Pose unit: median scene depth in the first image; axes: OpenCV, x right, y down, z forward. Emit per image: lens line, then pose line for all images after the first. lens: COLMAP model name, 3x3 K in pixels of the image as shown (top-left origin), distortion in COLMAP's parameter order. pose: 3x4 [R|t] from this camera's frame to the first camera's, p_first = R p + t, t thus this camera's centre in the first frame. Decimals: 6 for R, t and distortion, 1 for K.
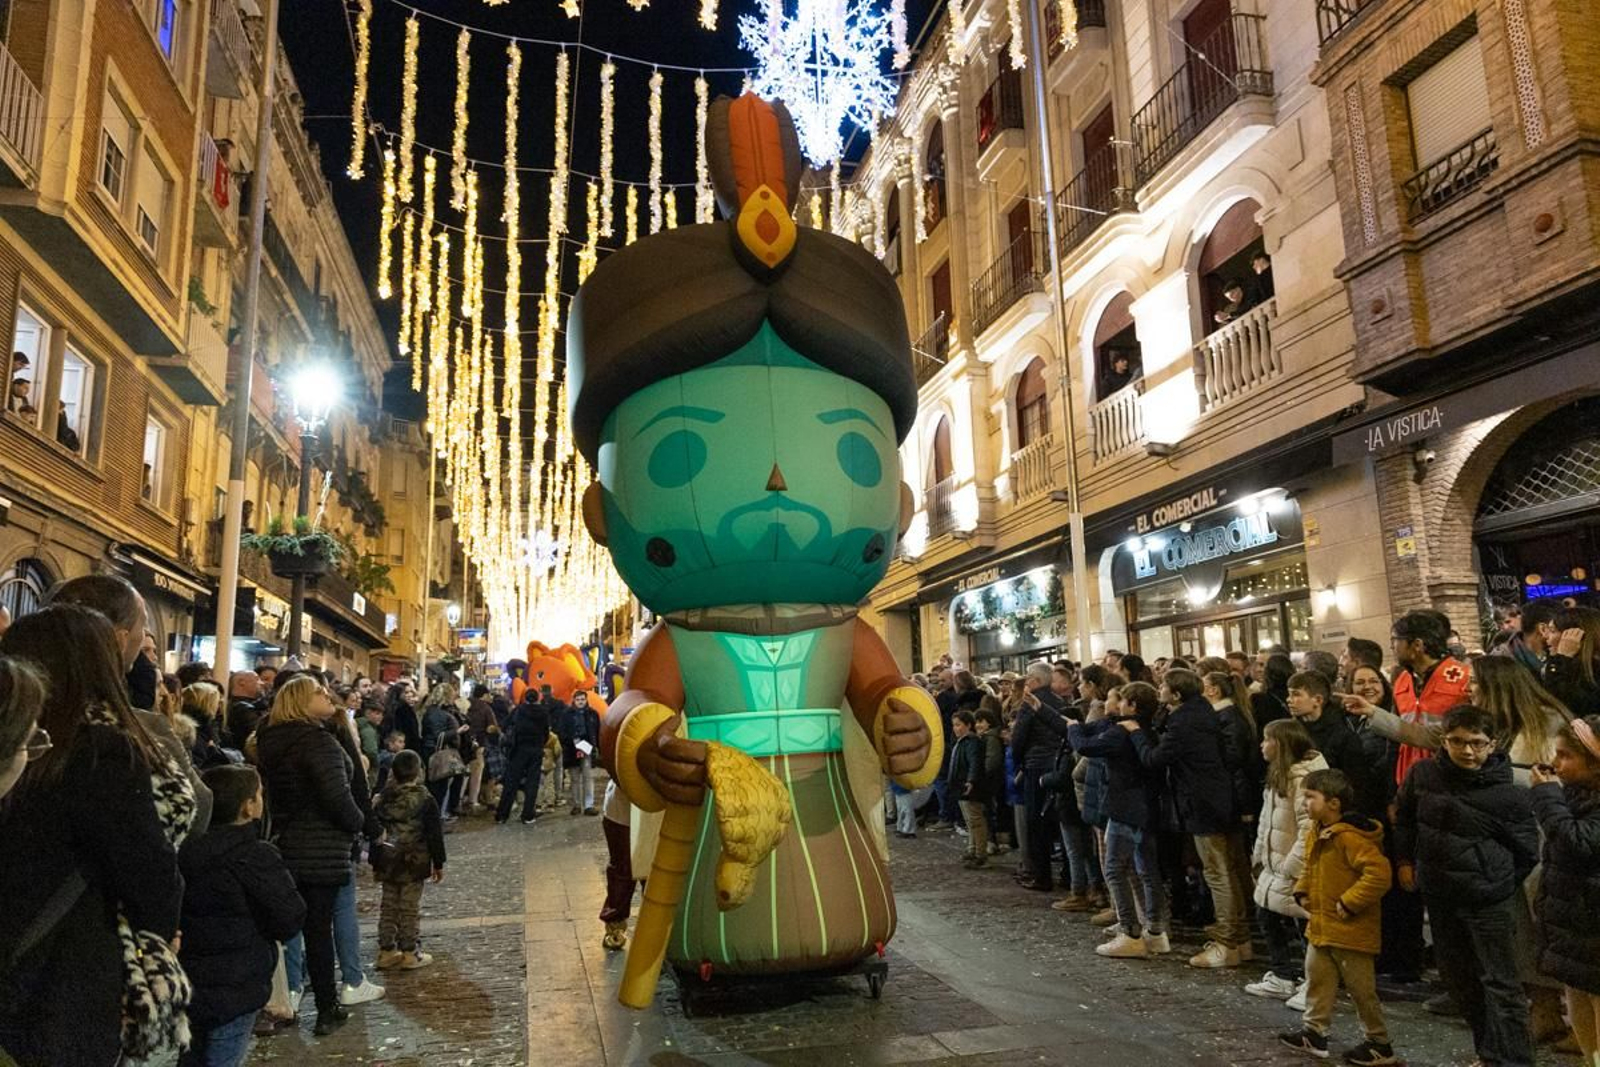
lens RADIAL K [[1064.7, 0, 808.0], [0, 1064.7, 536.2], [0, 0, 1]] dist [0.002381, 0.000676]
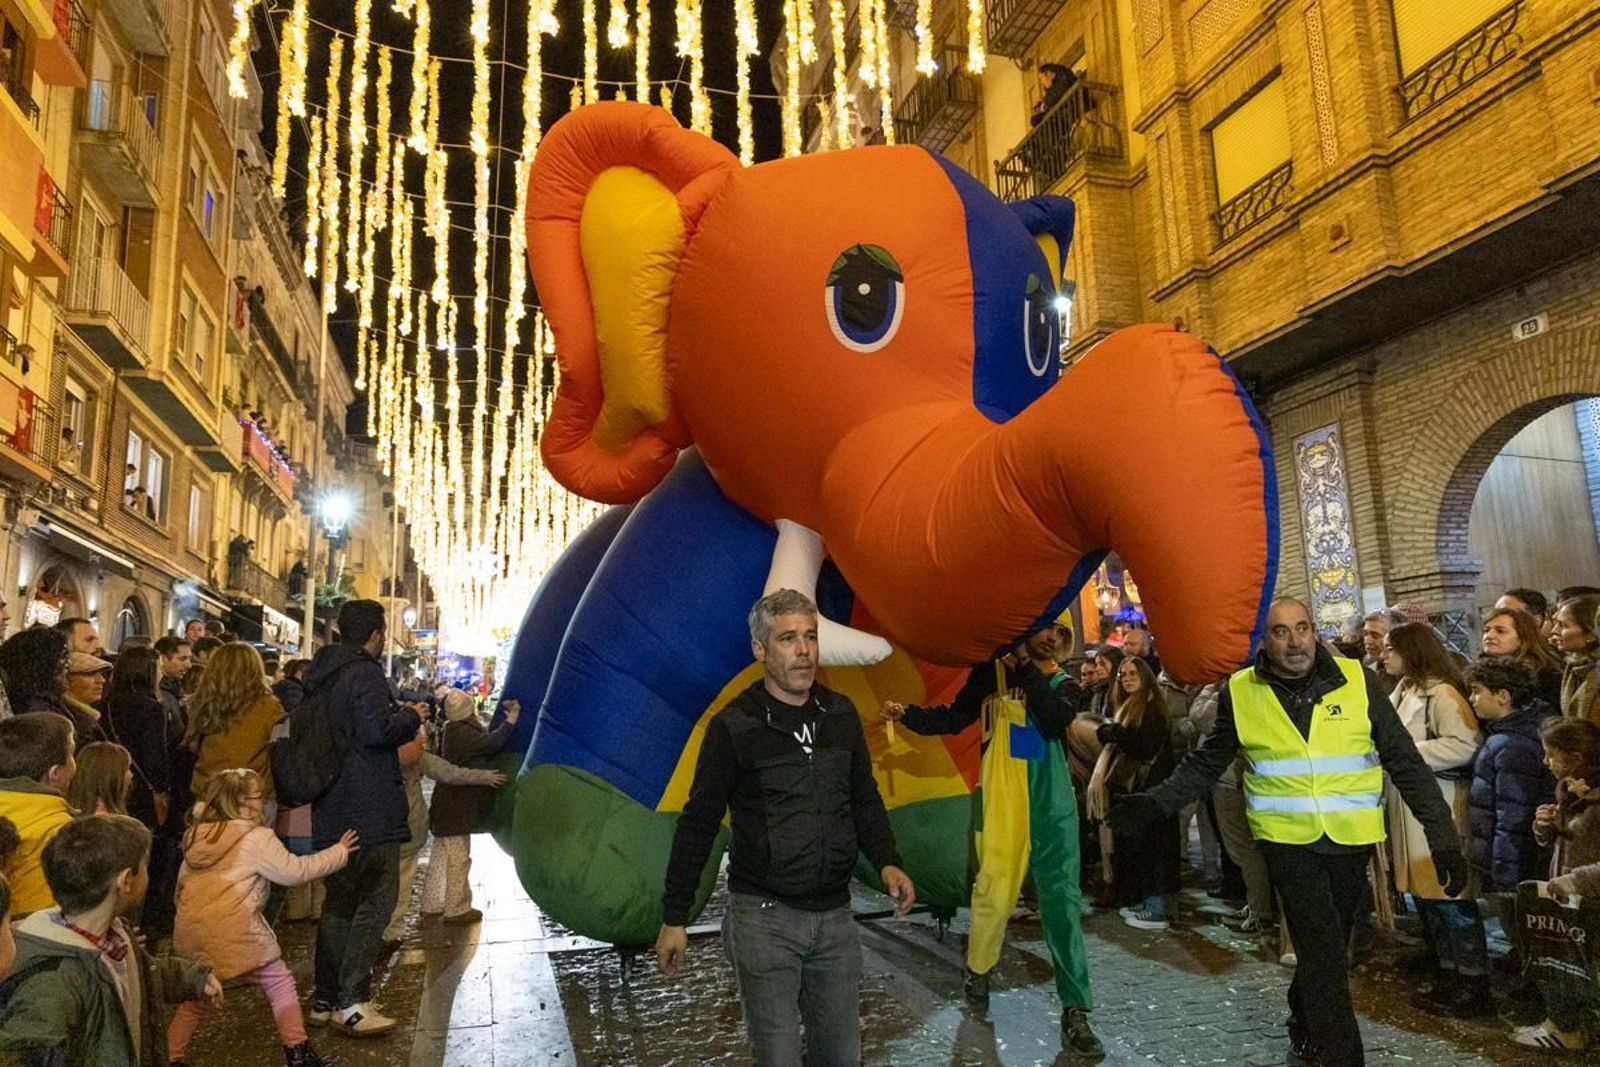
lens RADIAL K [[1064.7, 0, 808.0], [0, 1064.7, 536.2], [0, 0, 1]] dist [0.002381, 0.000676]
pose [[0.999102, 0.000437, 0.042360, 0.131477], [-0.000984, 0.999917, 0.012873, -0.066921], [-0.042351, -0.012903, 0.999019, -0.437750]]
